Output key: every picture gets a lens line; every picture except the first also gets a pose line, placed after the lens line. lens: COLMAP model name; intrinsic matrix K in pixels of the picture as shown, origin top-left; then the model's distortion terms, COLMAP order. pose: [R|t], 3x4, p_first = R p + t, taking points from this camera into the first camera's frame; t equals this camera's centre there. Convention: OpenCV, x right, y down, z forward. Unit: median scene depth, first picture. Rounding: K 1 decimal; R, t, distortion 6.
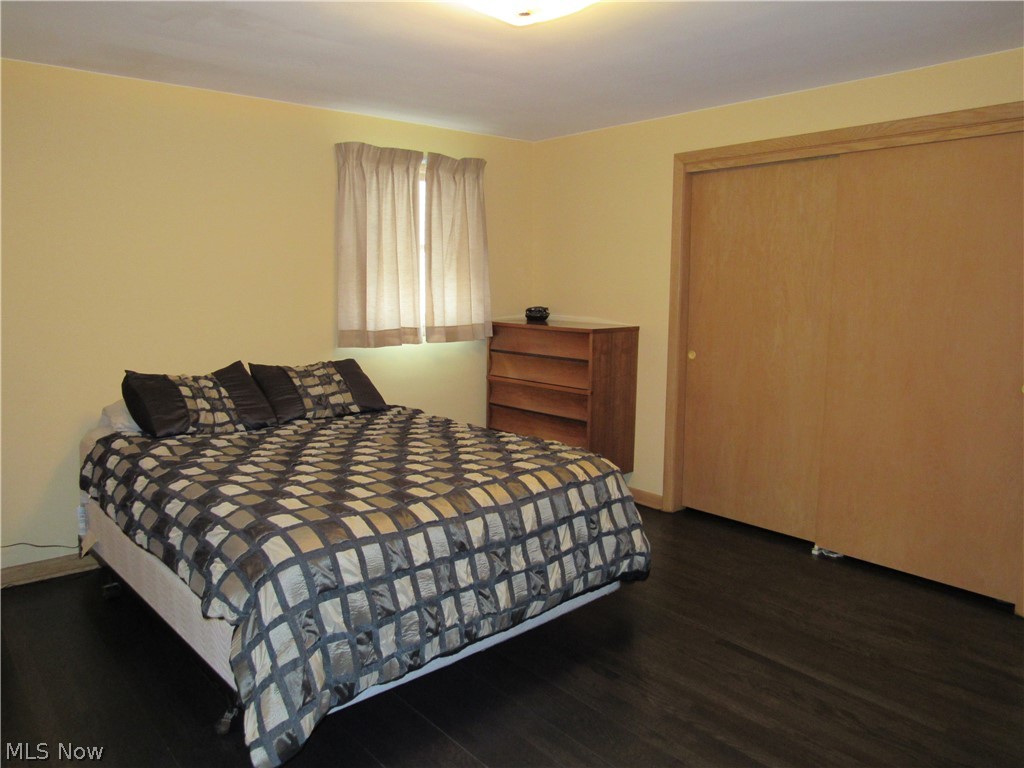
lens RADIAL K [[719.1, 0, 512.0], [0, 719.1, 384.0], [0, 0, 1]] dist [-0.006648, -0.001659]
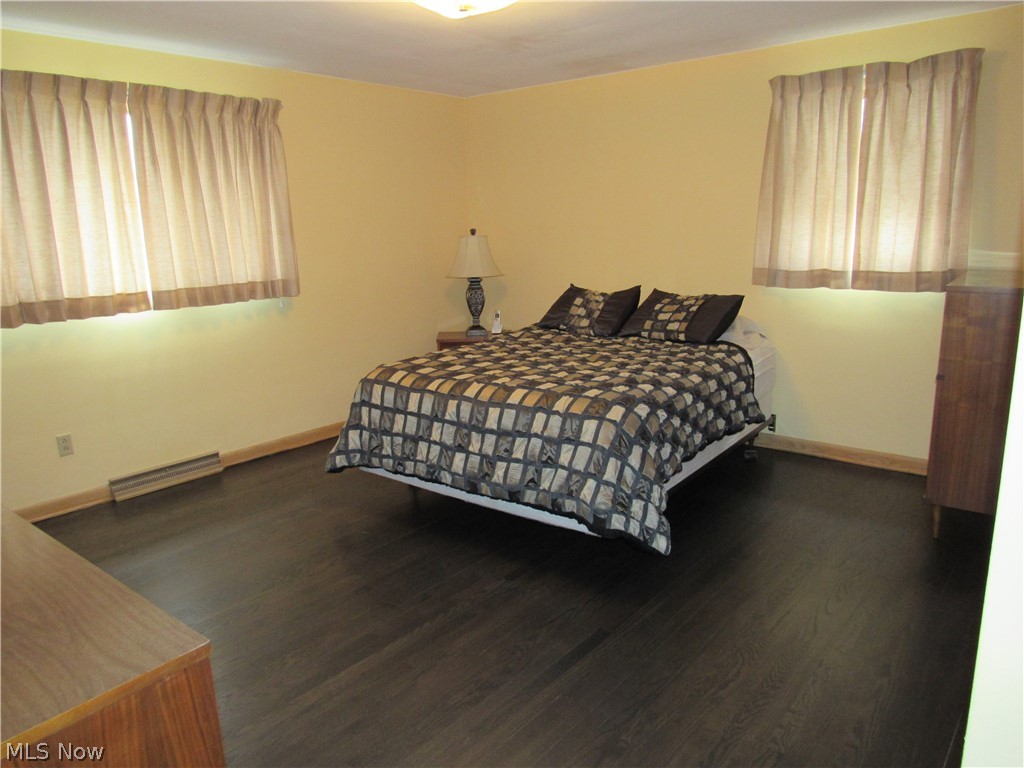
lens RADIAL K [[731.3, 0, 512.0], [0, 731.3, 384.0], [0, 0, 1]] dist [-0.007677, -0.003946]
pose [[0.188283, 0.208478, -0.959732, 0.725082], [-0.117818, 0.974947, 0.188670, -0.067513], [0.975022, 0.077551, 0.208129, 0.448383]]
